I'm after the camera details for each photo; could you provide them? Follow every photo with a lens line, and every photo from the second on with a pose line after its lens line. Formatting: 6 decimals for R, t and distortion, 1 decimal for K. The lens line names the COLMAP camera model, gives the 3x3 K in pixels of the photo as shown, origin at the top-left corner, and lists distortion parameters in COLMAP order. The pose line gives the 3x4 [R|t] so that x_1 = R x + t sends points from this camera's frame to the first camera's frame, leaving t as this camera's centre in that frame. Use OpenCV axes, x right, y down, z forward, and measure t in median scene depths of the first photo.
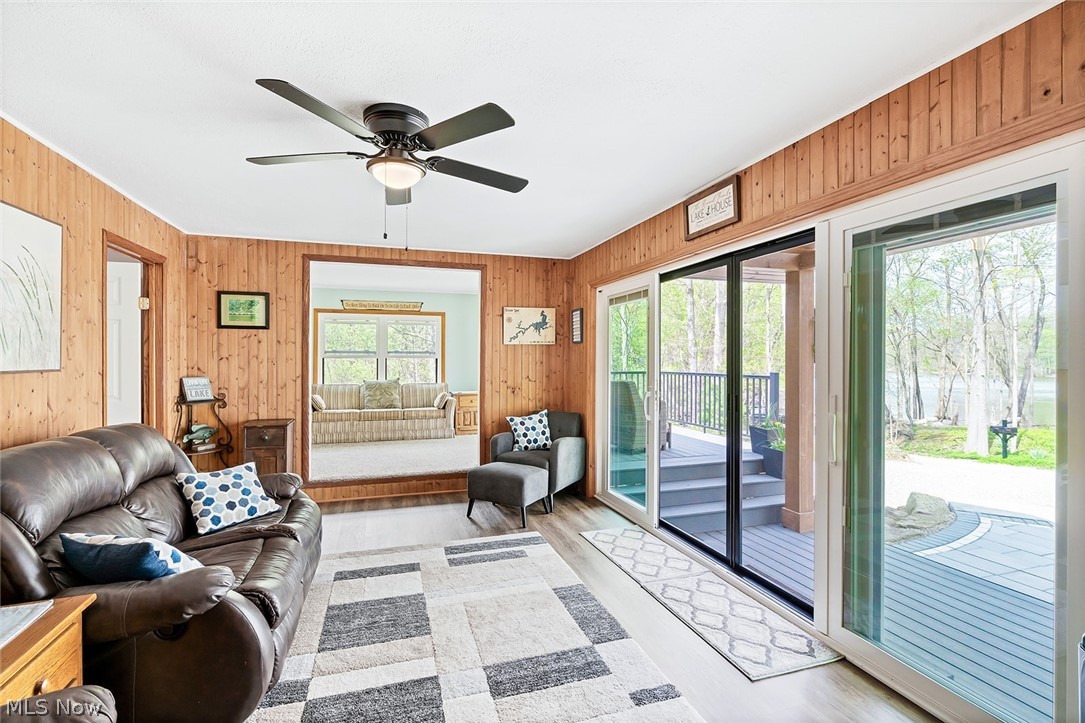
lens RADIAL K [[493.9, 0, 541.5], [0, 493.9, 358.2], [0, 0, 1]] dist [-0.009089, 0.003875]
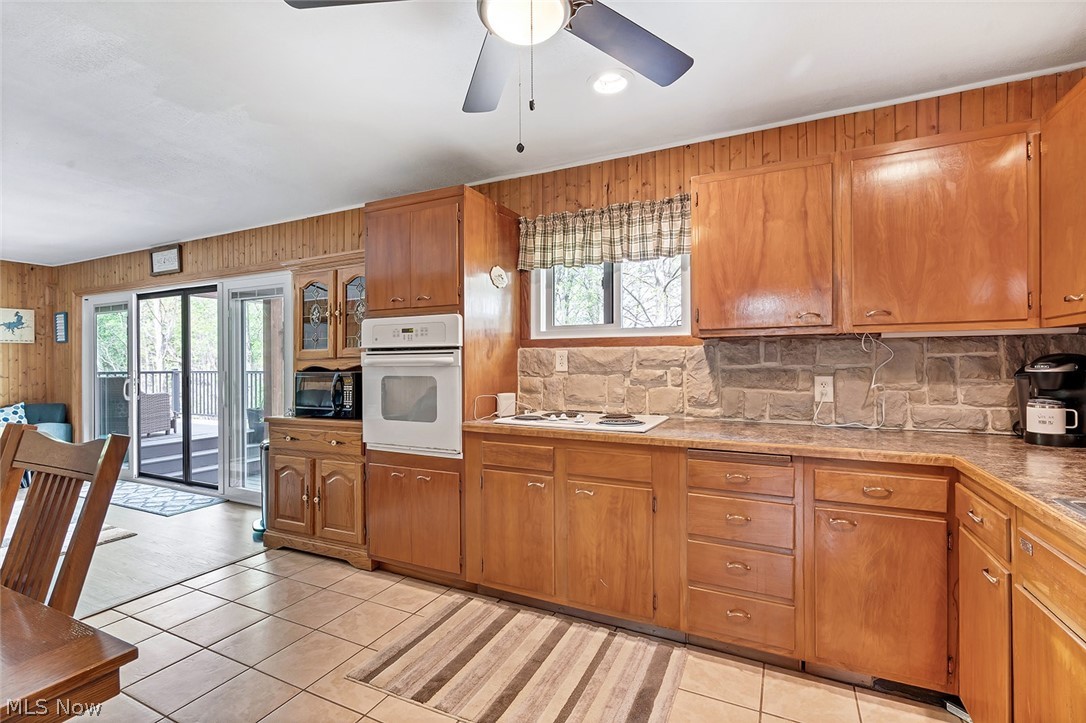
lens RADIAL K [[494.4, 0, 540.6], [0, 494.4, 365.4], [0, 0, 1]] dist [-0.009089, 0.003875]
pose [[0.693412, -0.007711, 0.720500, 0.023450], [0.004272, 0.999969, 0.006590, 0.021683], [-0.720529, -0.001492, 0.693423, -0.650367]]
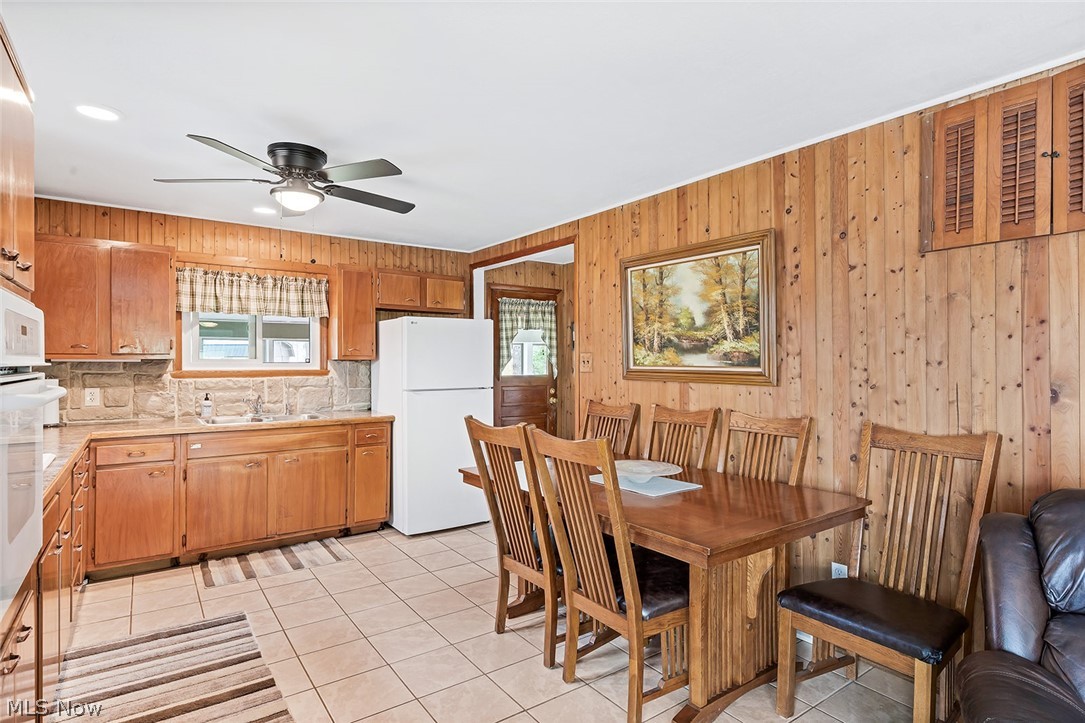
lens RADIAL K [[558.3, 0, 540.2], [0, 558.3, 363.9], [0, 0, 1]] dist [-0.004128, 0.002458]
pose [[-0.952493, -0.000779, -0.304559, 0.161515], [-0.001373, 0.999998, 0.001737, 0.000371], [0.304556, 0.002072, -0.952492, 0.258161]]
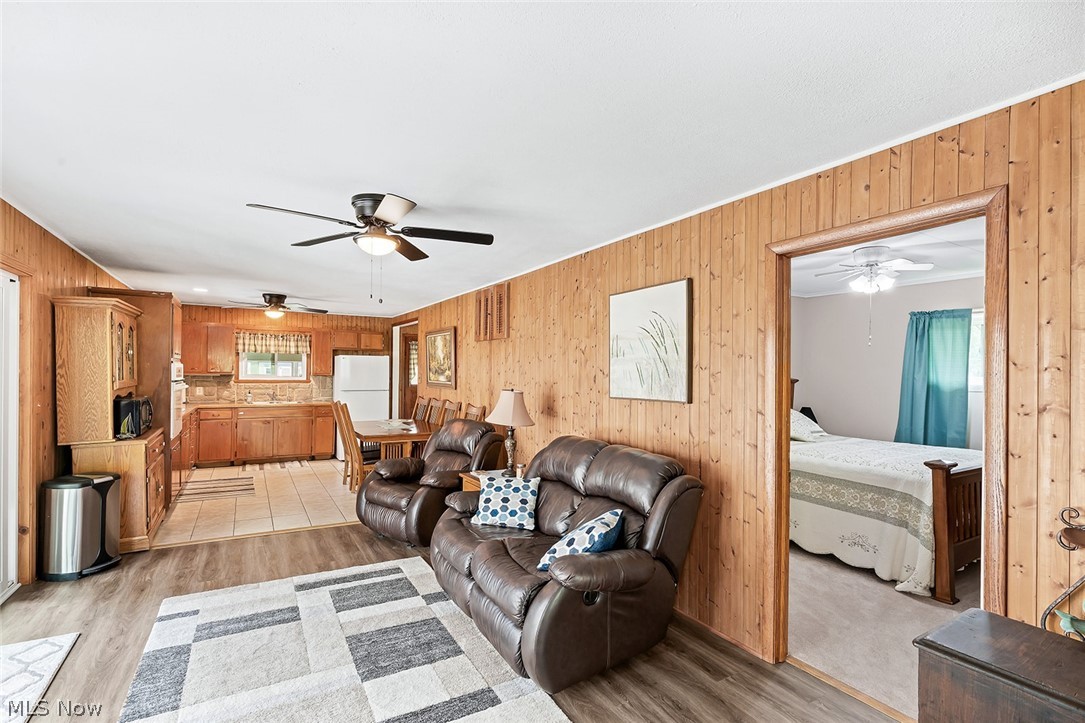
lens RADIAL K [[503.0, 0, 535.7], [0, 503.0, 372.5], [0, 0, 1]] dist [-0.003915, 0.002472]
pose [[-0.977817, -0.013746, -0.209007, -0.209251], [-0.013633, 0.999905, -0.001981, -0.022079], [0.209015, 0.000913, -0.977912, 1.156594]]
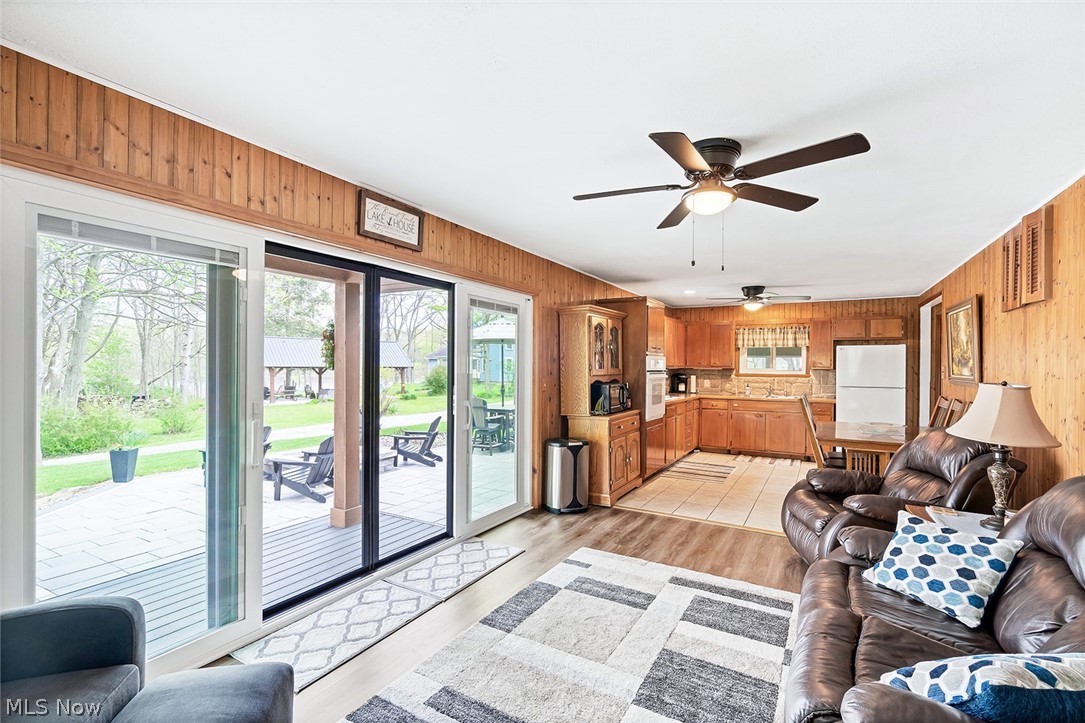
lens RADIAL K [[493.9, 0, 540.9], [0, 493.9, 369.4], [0, 0, 1]] dist [-0.009089, 0.003875]
pose [[-0.670876, -0.012608, 0.741463, -0.415568], [-0.011348, 0.999913, 0.006735, -0.004712], [-0.741483, -0.003896, -0.670960, 0.974947]]
